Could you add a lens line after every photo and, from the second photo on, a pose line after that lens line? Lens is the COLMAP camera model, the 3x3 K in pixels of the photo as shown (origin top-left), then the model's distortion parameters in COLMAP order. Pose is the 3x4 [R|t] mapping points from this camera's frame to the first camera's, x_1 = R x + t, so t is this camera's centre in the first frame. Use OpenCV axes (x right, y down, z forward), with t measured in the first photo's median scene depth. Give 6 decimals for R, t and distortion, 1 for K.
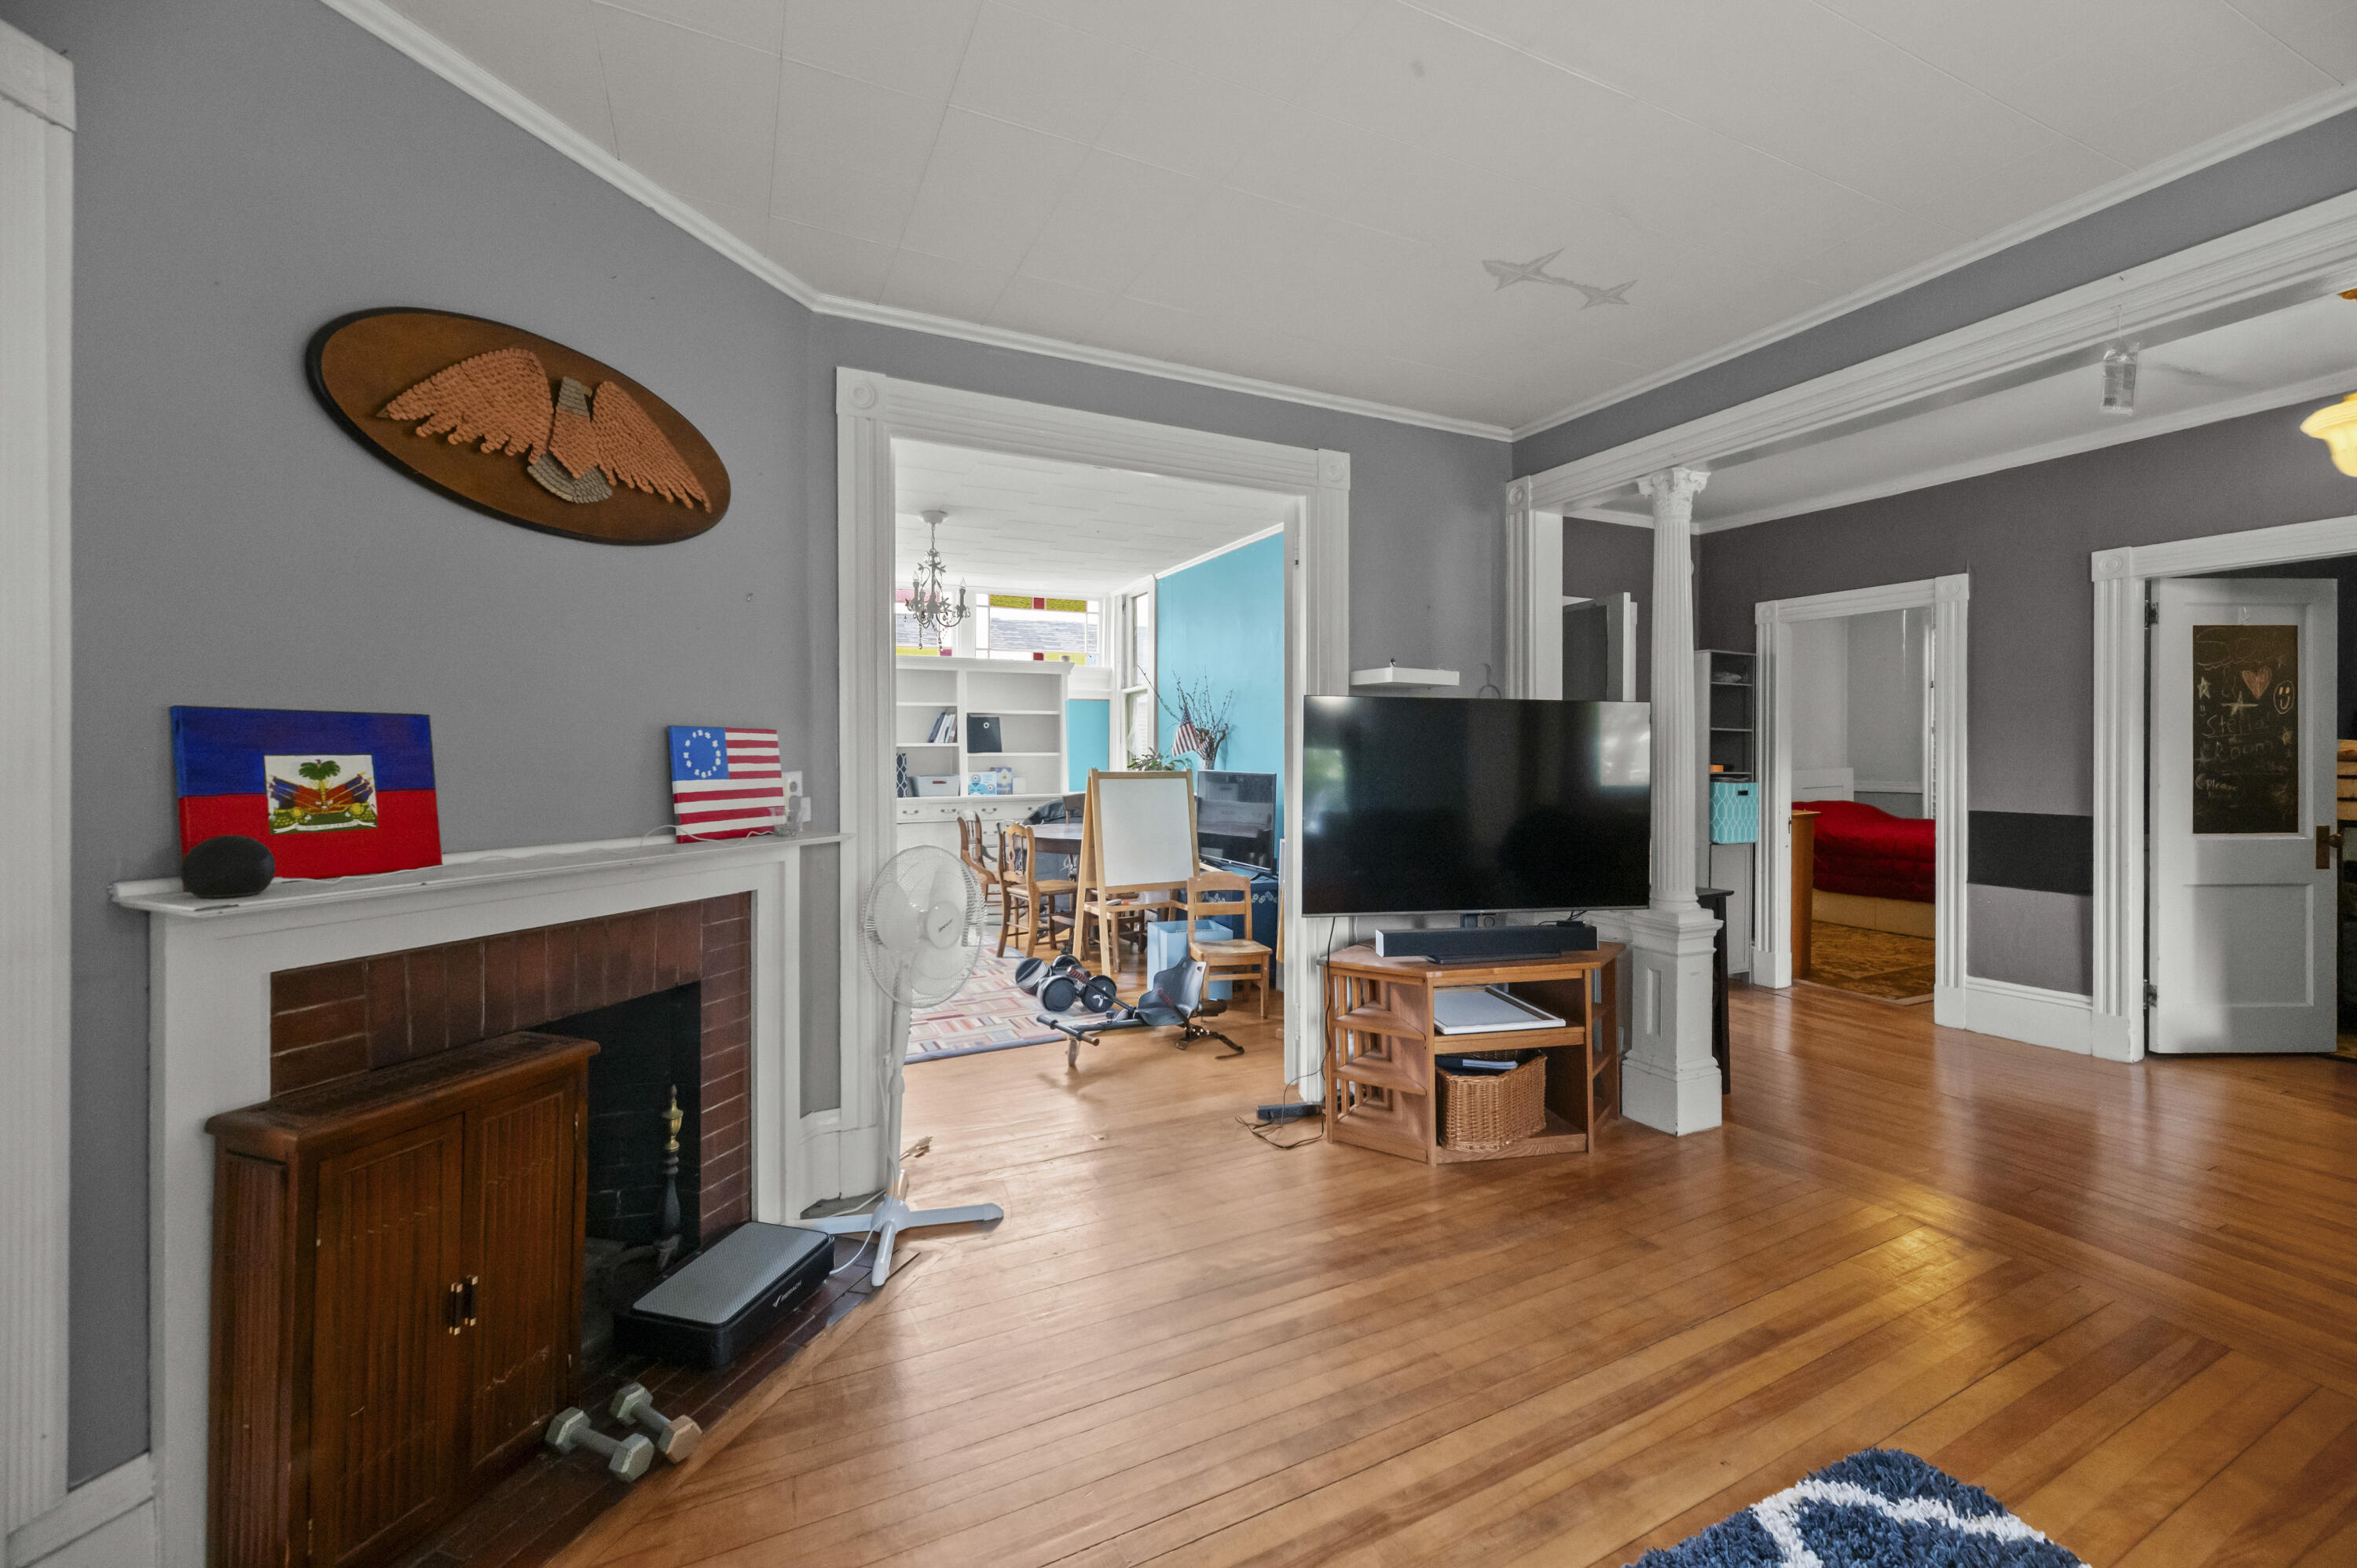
lens RADIAL K [[957.0, 0, 1180.5], [0, 957.0, 759.8], [0, 0, 1]] dist [-0.000918, 0.000168]
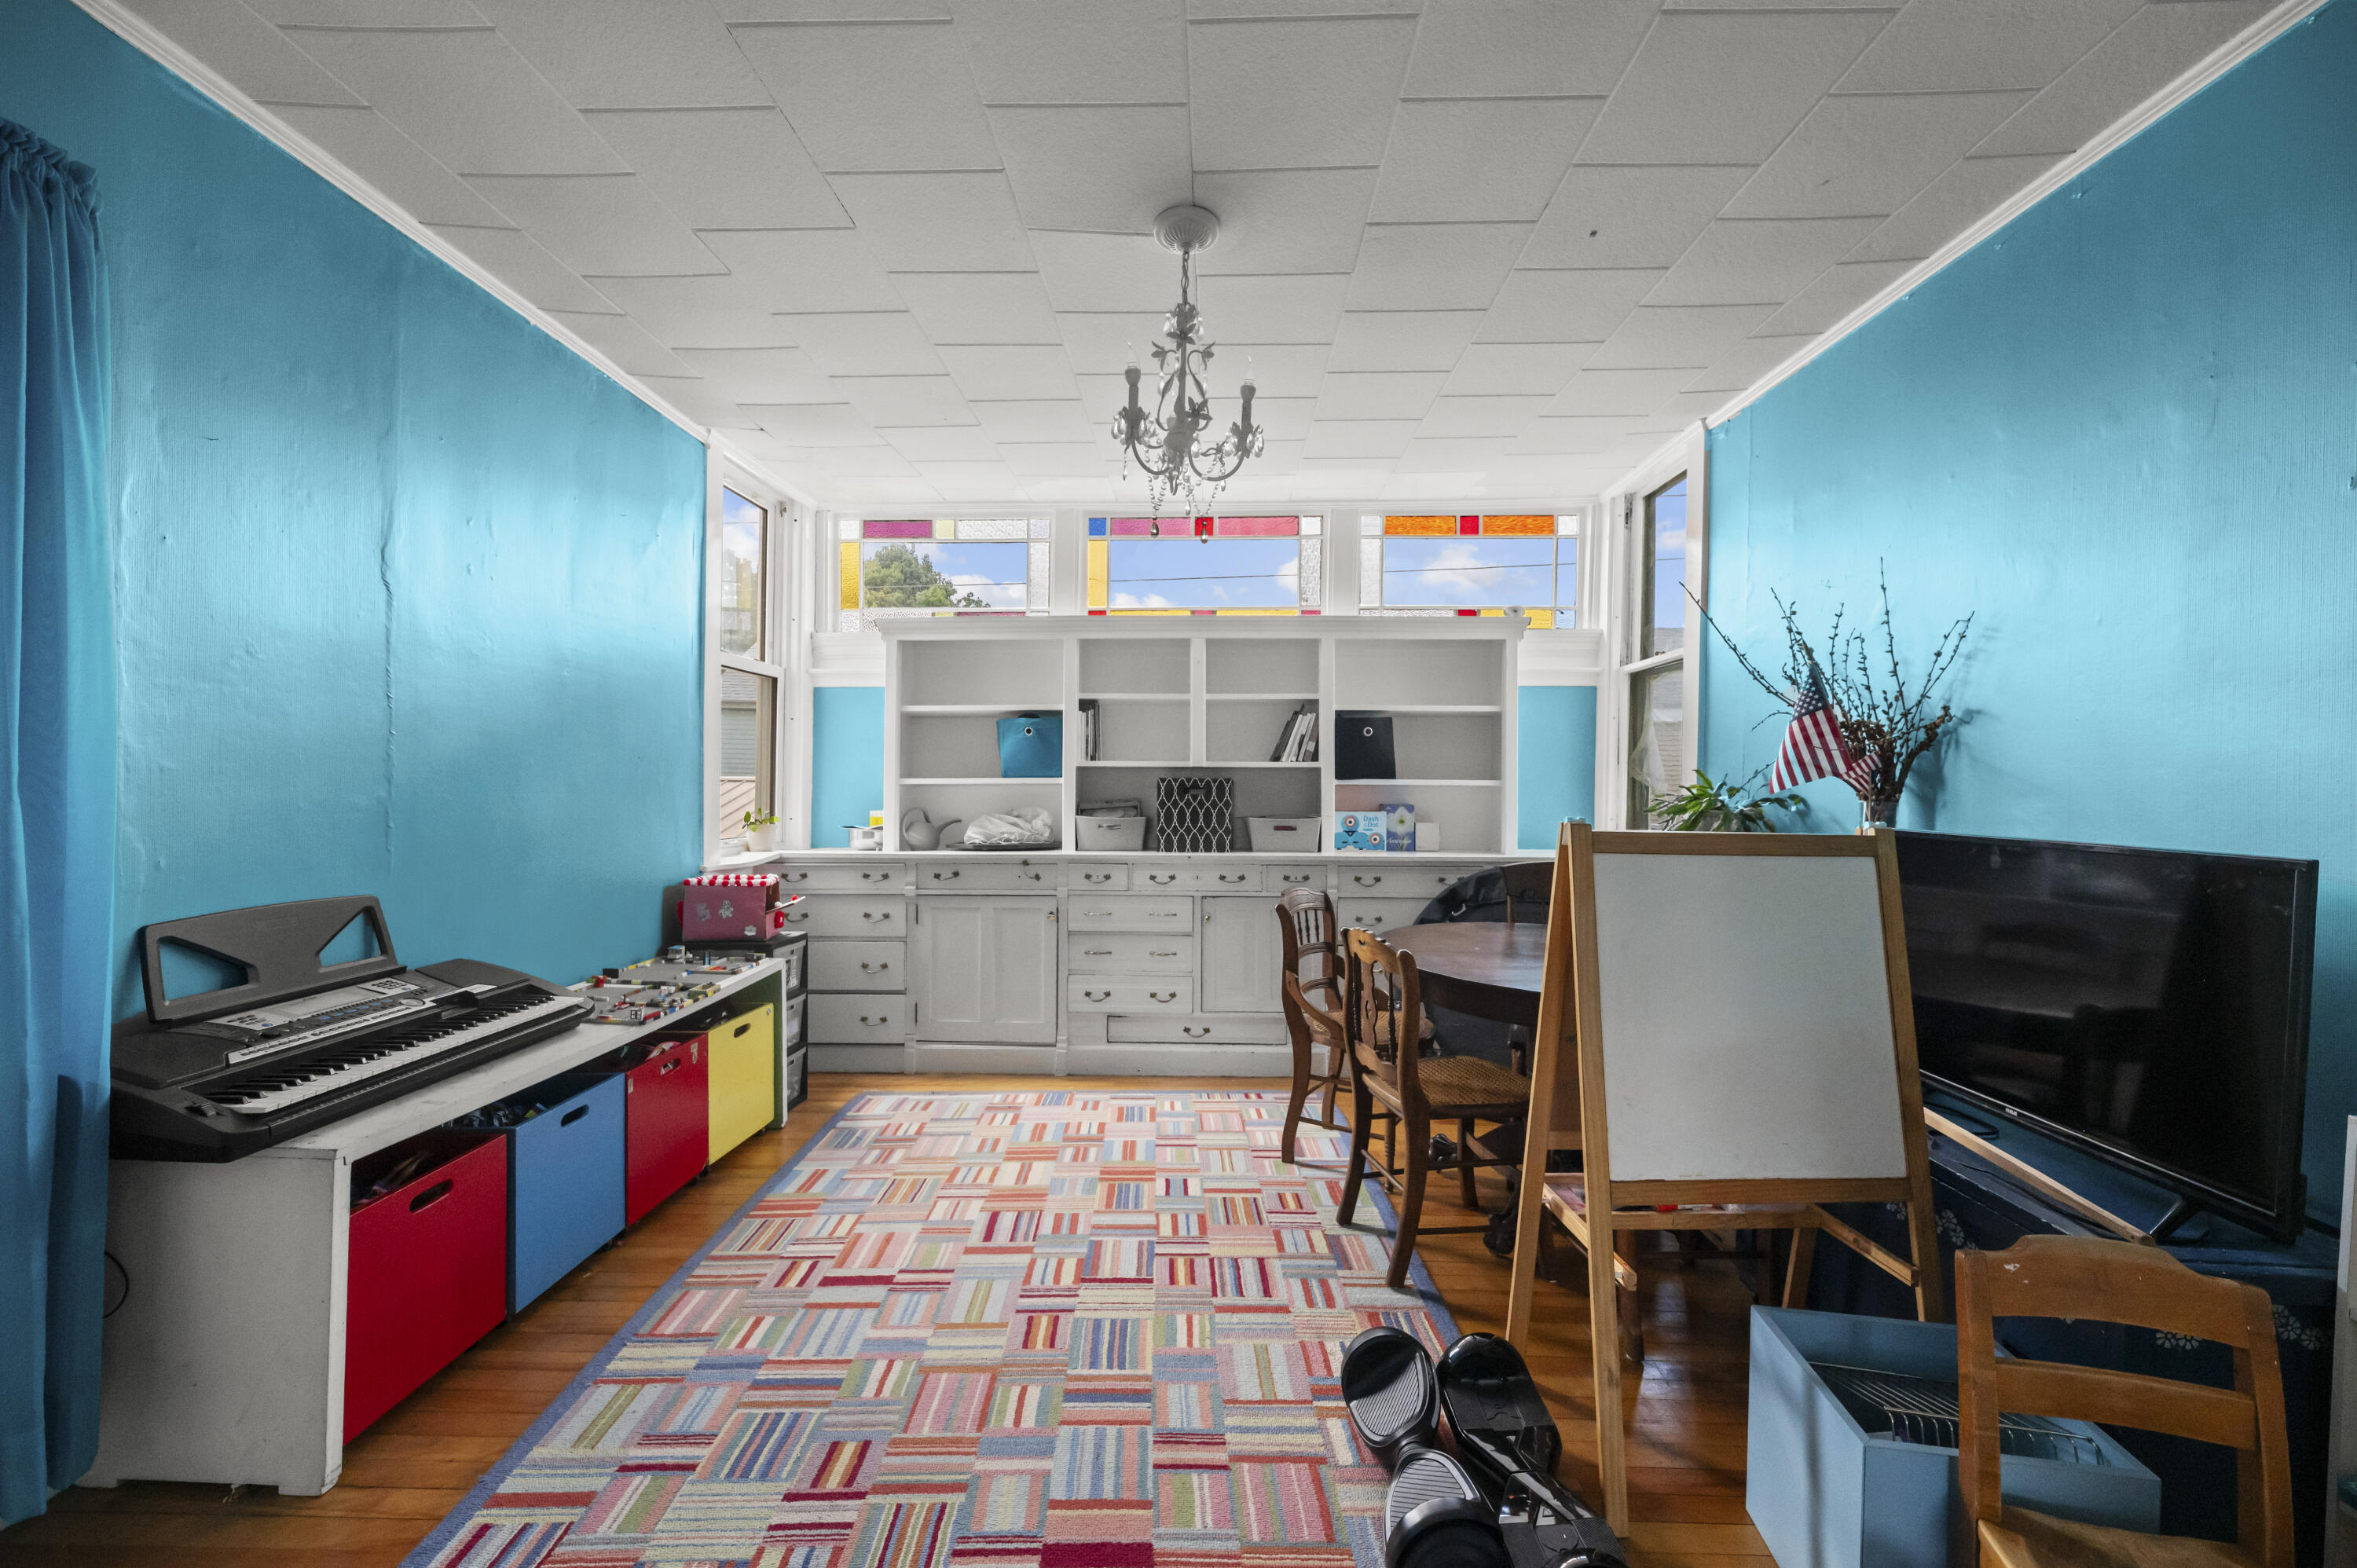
lens RADIAL K [[957.0, 0, 1178.7], [0, 957.0, 781.1], [0, 0, 1]] dist [-0.000918, 0.000168]
pose [[0.892289, 0.013586, -0.451260, -0.044106], [-0.018472, 0.999809, -0.006426, -0.000320], [0.451087, 0.014069, 0.892369, 0.436219]]
